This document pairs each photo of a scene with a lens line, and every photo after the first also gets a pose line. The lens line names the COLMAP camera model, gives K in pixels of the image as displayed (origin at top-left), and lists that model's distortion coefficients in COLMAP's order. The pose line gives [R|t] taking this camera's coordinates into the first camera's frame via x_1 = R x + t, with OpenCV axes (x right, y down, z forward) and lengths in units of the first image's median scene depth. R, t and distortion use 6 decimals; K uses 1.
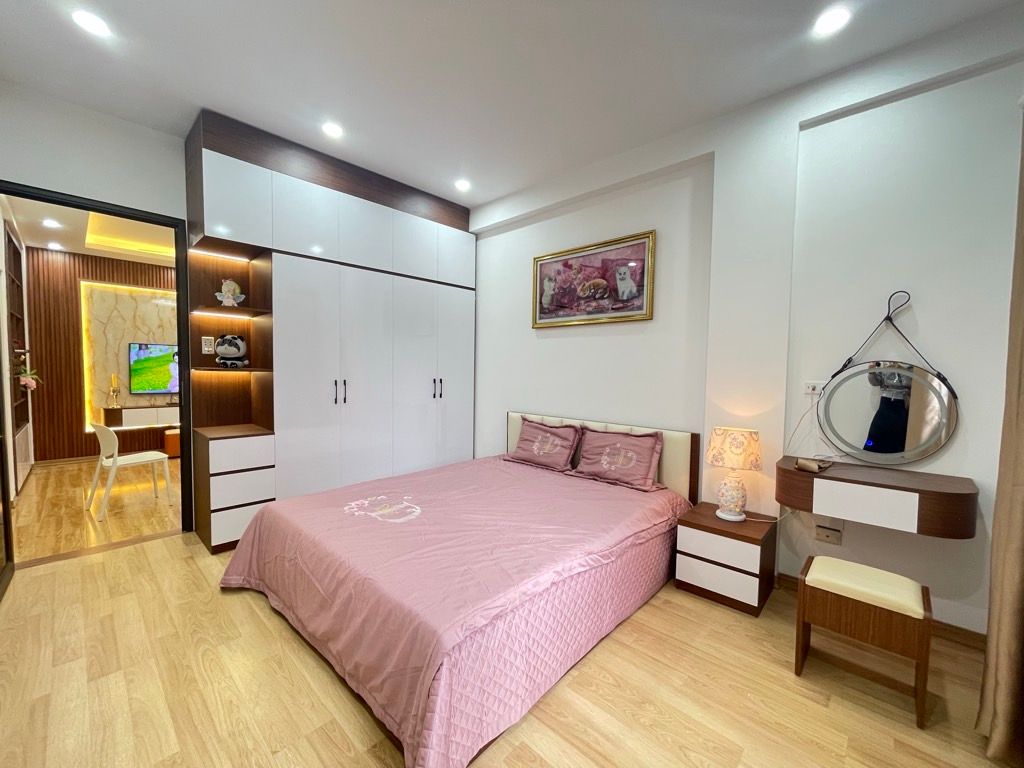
lens RADIAL K [[408.7, 0, 511.6], [0, 408.7, 385.4], [0, 0, 1]] dist [-0.003944, 0.001154]
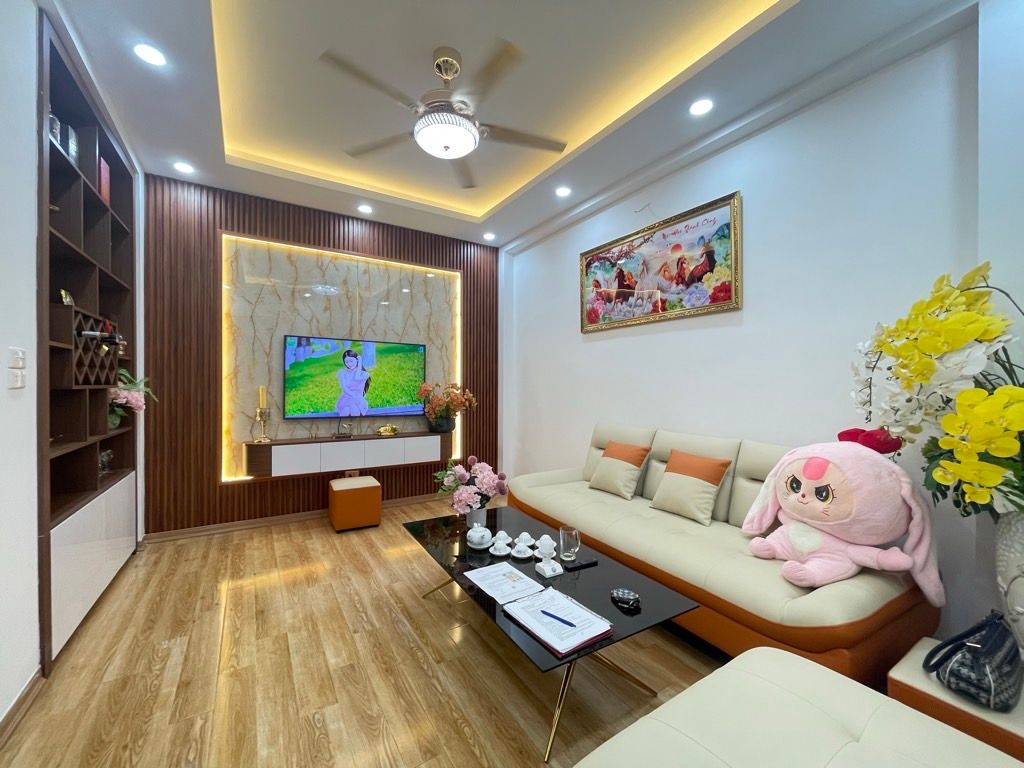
lens RADIAL K [[408.7, 0, 507.1], [0, 408.7, 384.8], [0, 0, 1]] dist [-0.003944, 0.001154]
pose [[0.966849, -0.006815, -0.255259, -0.473354], [-0.004295, 0.999068, -0.042940, -0.004696], [0.255314, 0.042613, 0.965919, 0.511300]]
